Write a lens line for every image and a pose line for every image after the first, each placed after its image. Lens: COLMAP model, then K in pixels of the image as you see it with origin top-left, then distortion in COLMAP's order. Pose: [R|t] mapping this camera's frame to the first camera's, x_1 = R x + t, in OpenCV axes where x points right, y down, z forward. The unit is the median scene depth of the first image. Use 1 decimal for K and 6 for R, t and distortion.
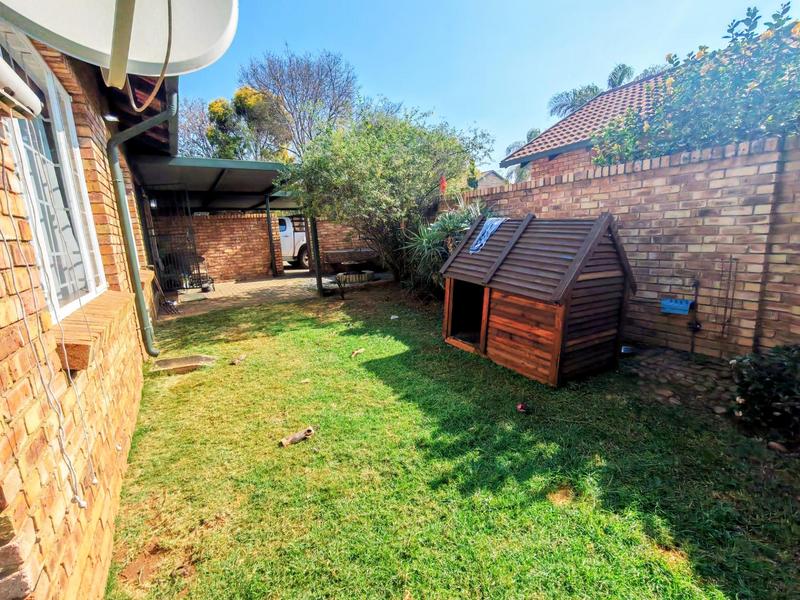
lens RADIAL K [[368.1, 0, 398.9], [0, 368.1, 299.0], [0, 0, 1]] dist [-0.001891, -0.000077]
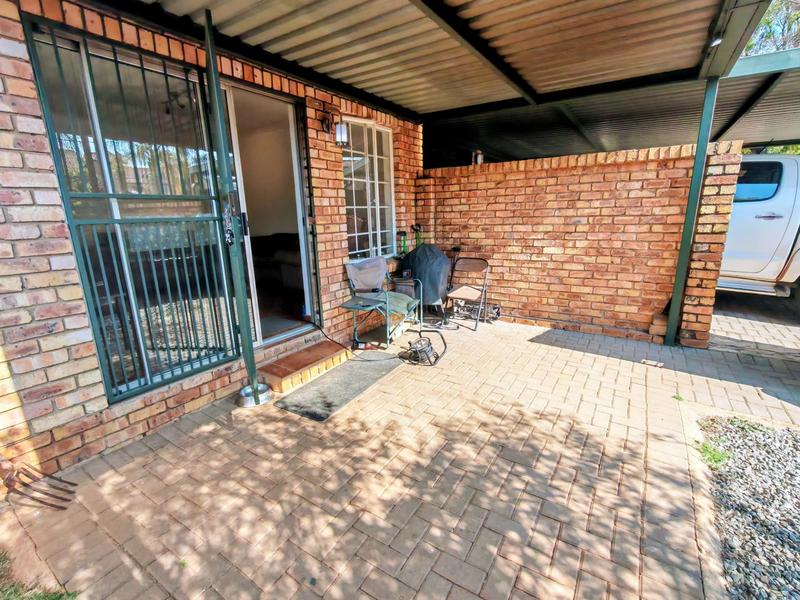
lens RADIAL K [[368.1, 0, 398.9], [0, 368.1, 299.0], [0, 0, 1]] dist [-0.001891, -0.000077]
pose [[0.436075, 0.246079, -0.865611, -0.172822], [-0.168302, 0.967216, 0.190178, -0.123863], [0.884032, 0.062752, 0.463195, 0.649974]]
